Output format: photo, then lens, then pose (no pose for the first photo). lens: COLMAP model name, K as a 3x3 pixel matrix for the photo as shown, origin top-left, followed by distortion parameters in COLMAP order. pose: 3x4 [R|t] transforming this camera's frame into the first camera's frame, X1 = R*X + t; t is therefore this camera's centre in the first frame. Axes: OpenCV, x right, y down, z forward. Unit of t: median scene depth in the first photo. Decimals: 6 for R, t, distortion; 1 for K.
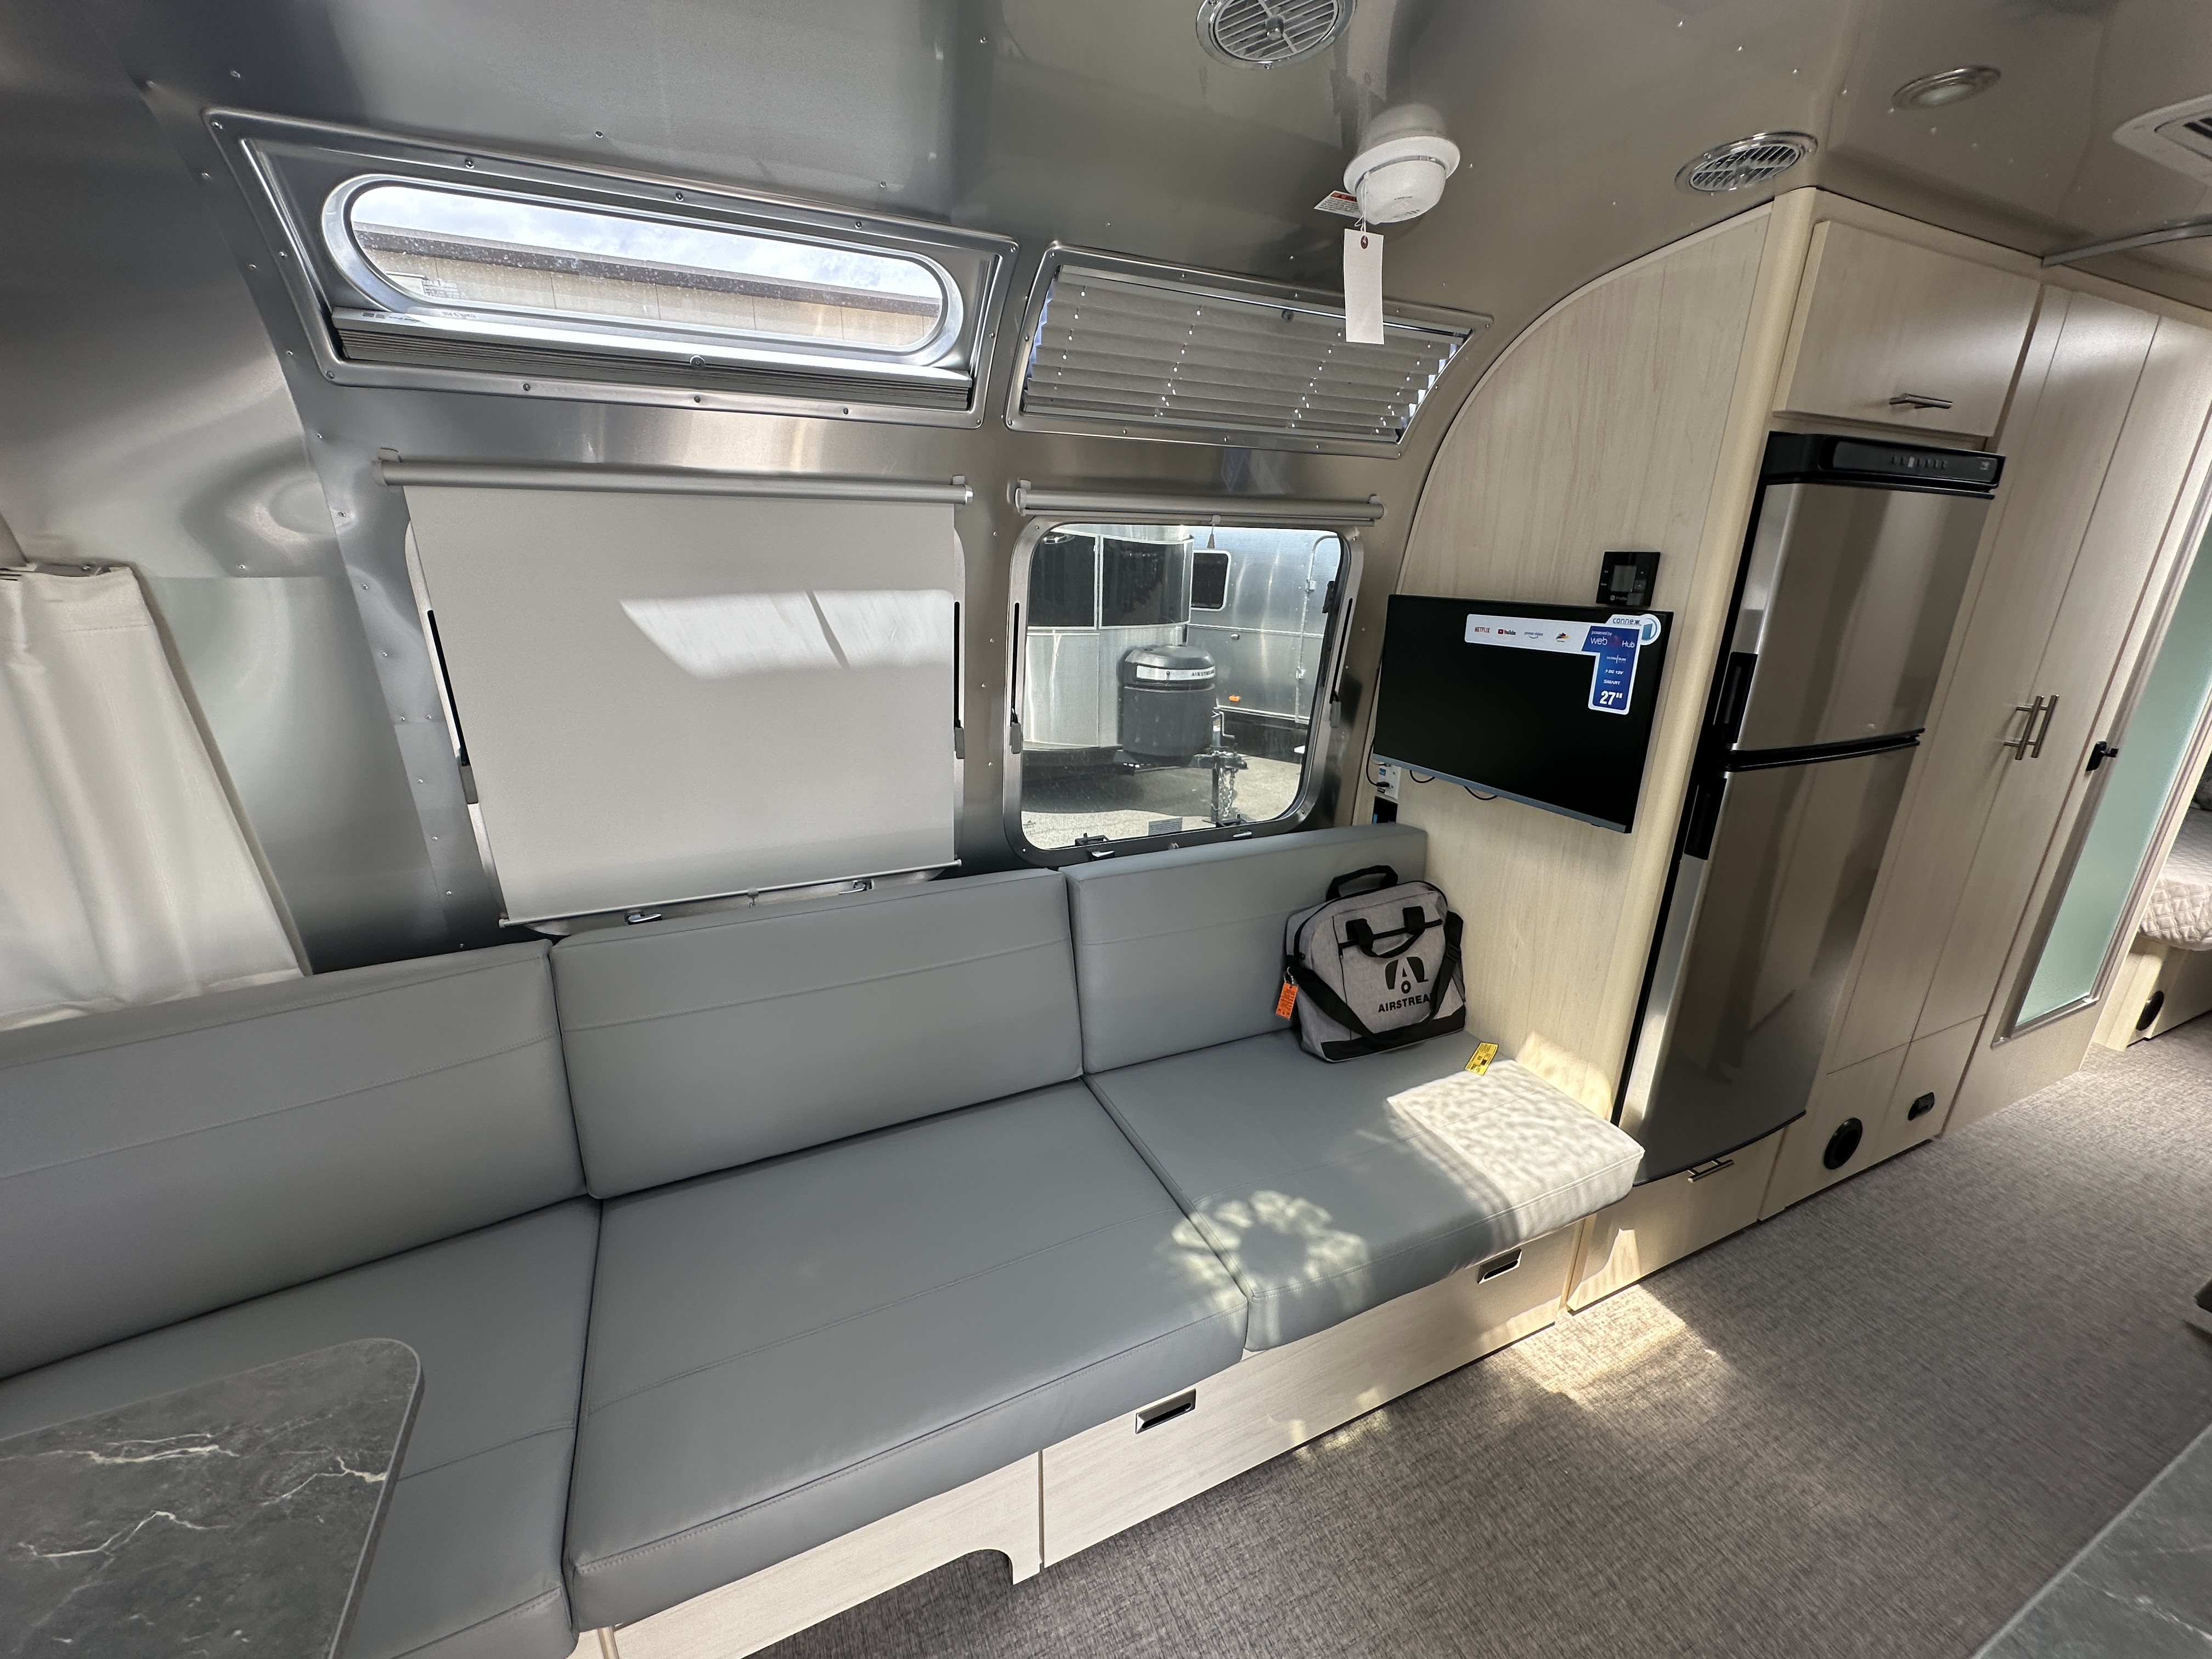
lens RADIAL K [[881.4, 0, 1106.9], [0, 881.4, 829.0], [0, 0, 1]] dist [-0.001916, 0.000645]
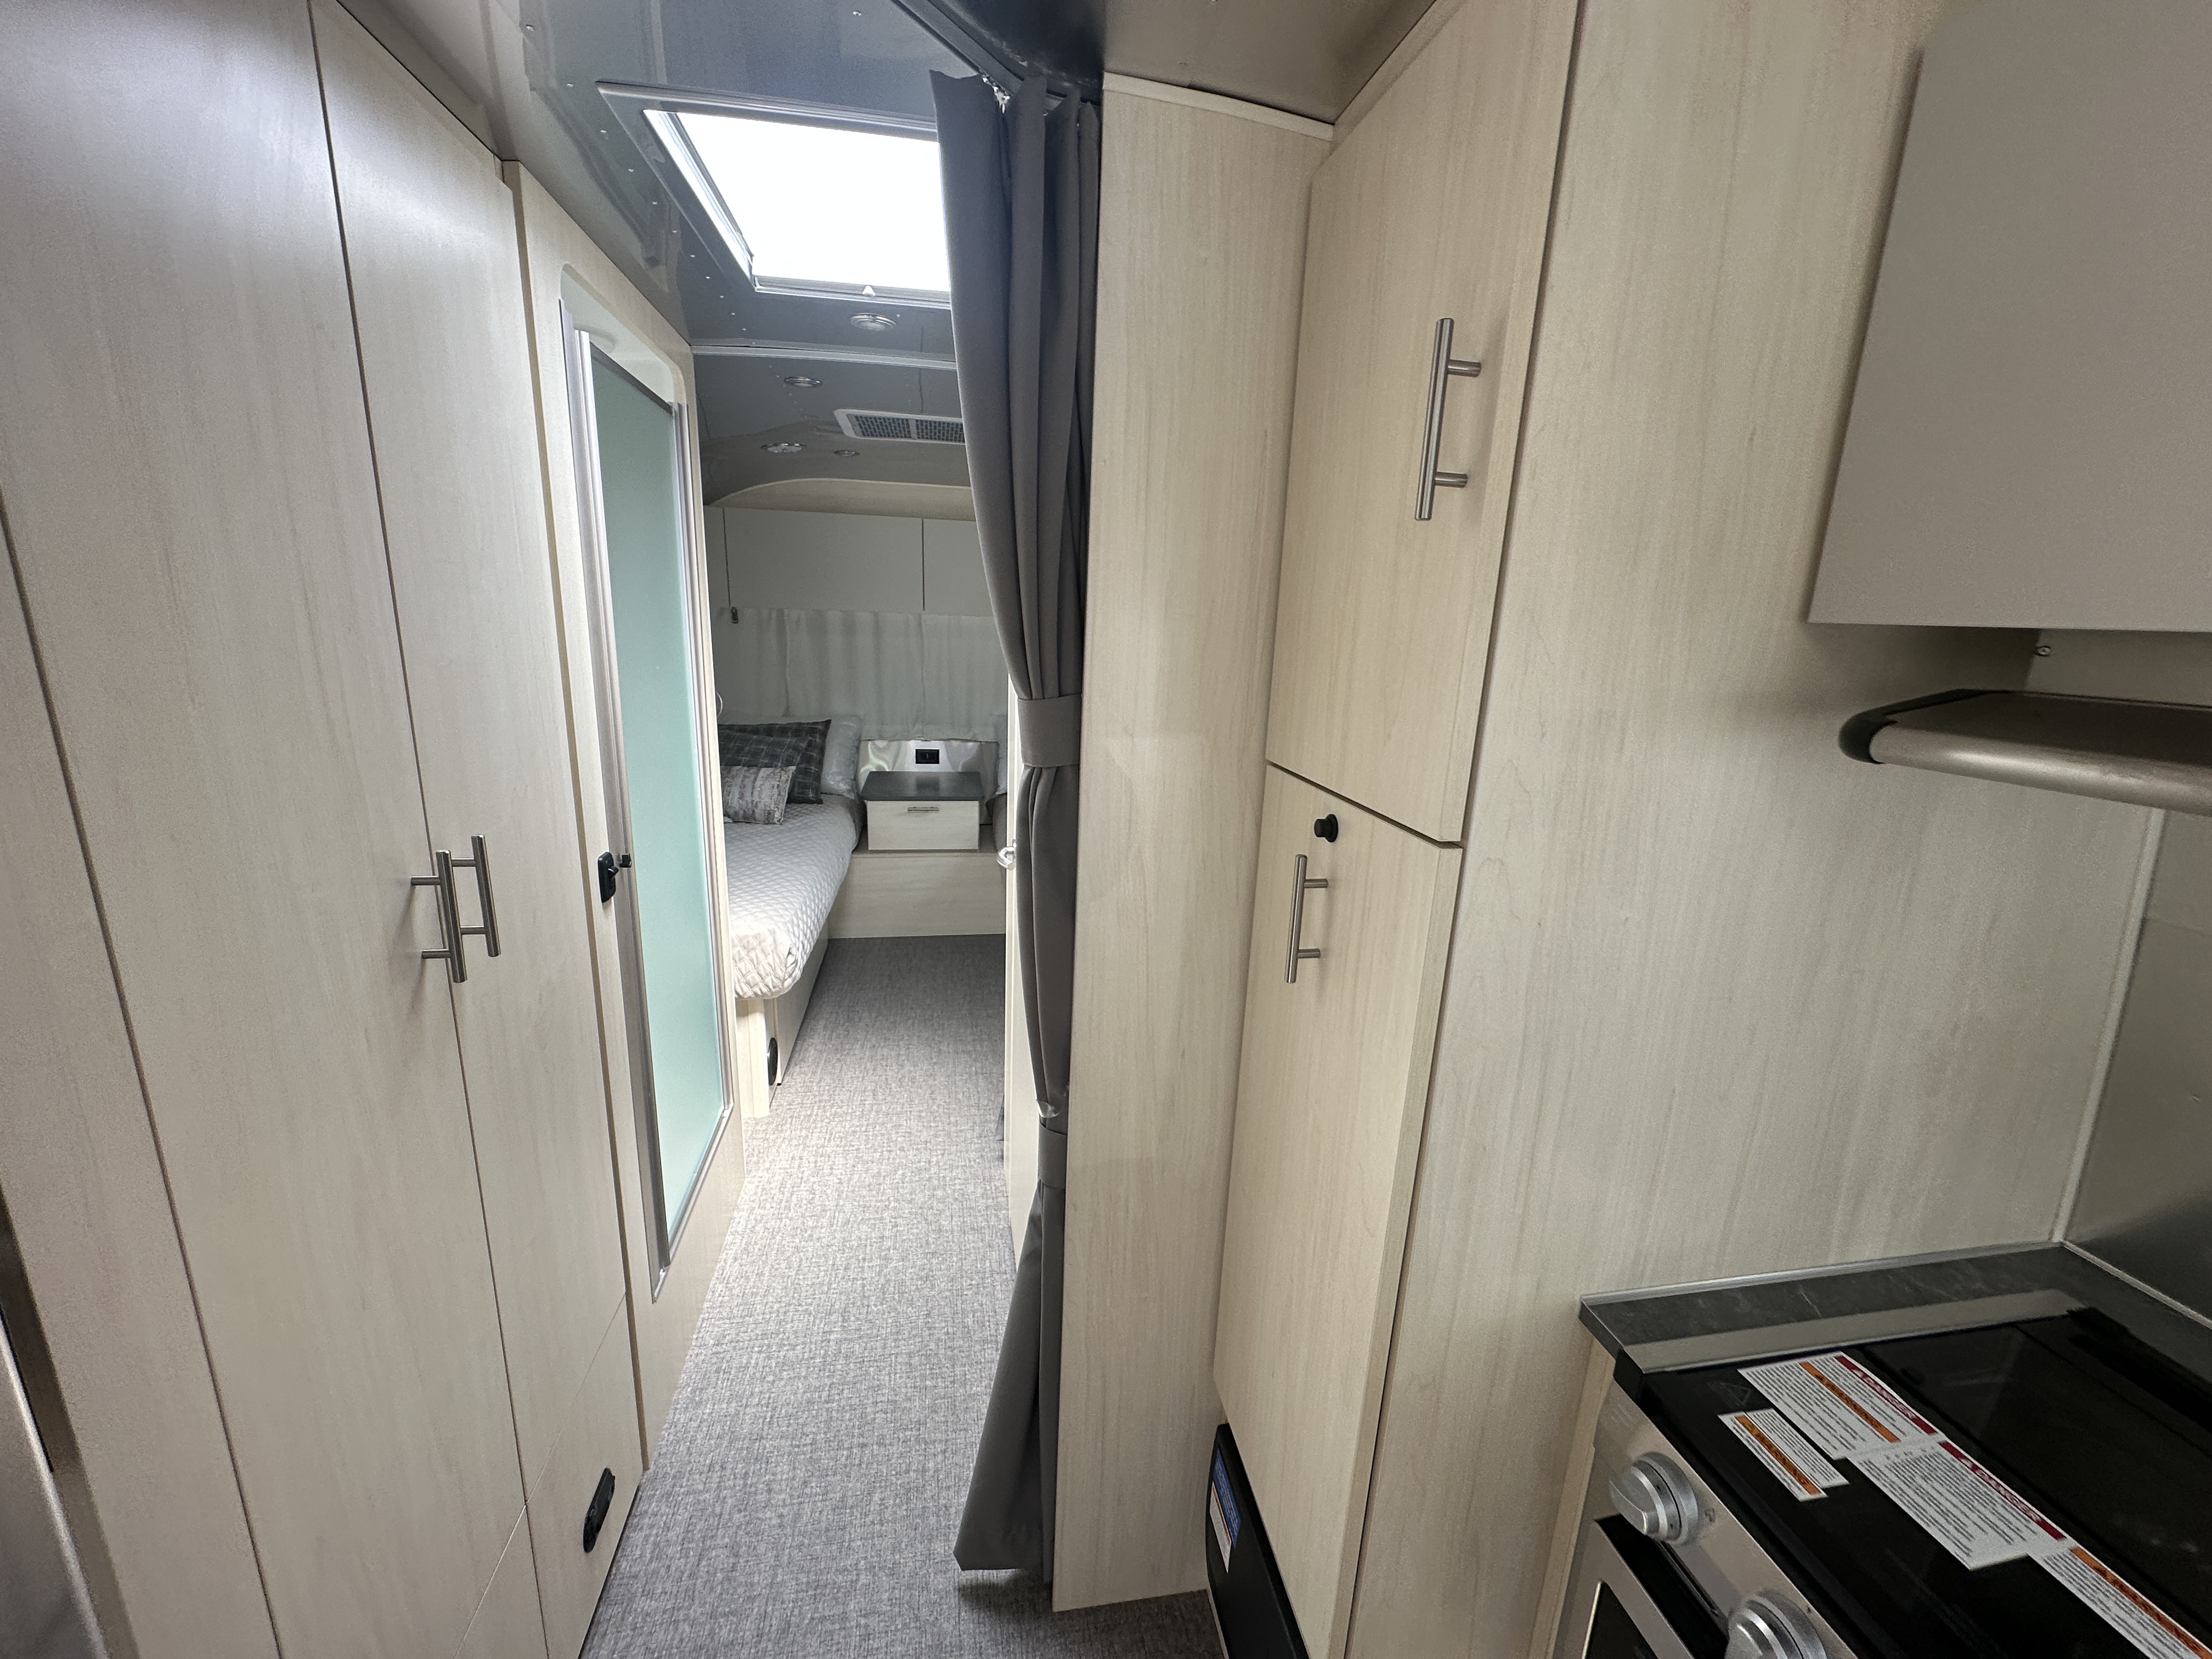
lens RADIAL K [[881.4, 0, 1108.1], [0, 881.4, 830.0], [0, 0, 1]] dist [-0.001916, 0.000645]
pose [[0.249513, -0.242144, 0.937608, 0.728637], [0.262360, 0.948923, 0.175248, -0.153536], [-0.932154, 0.202265, 0.300297, 0.538135]]
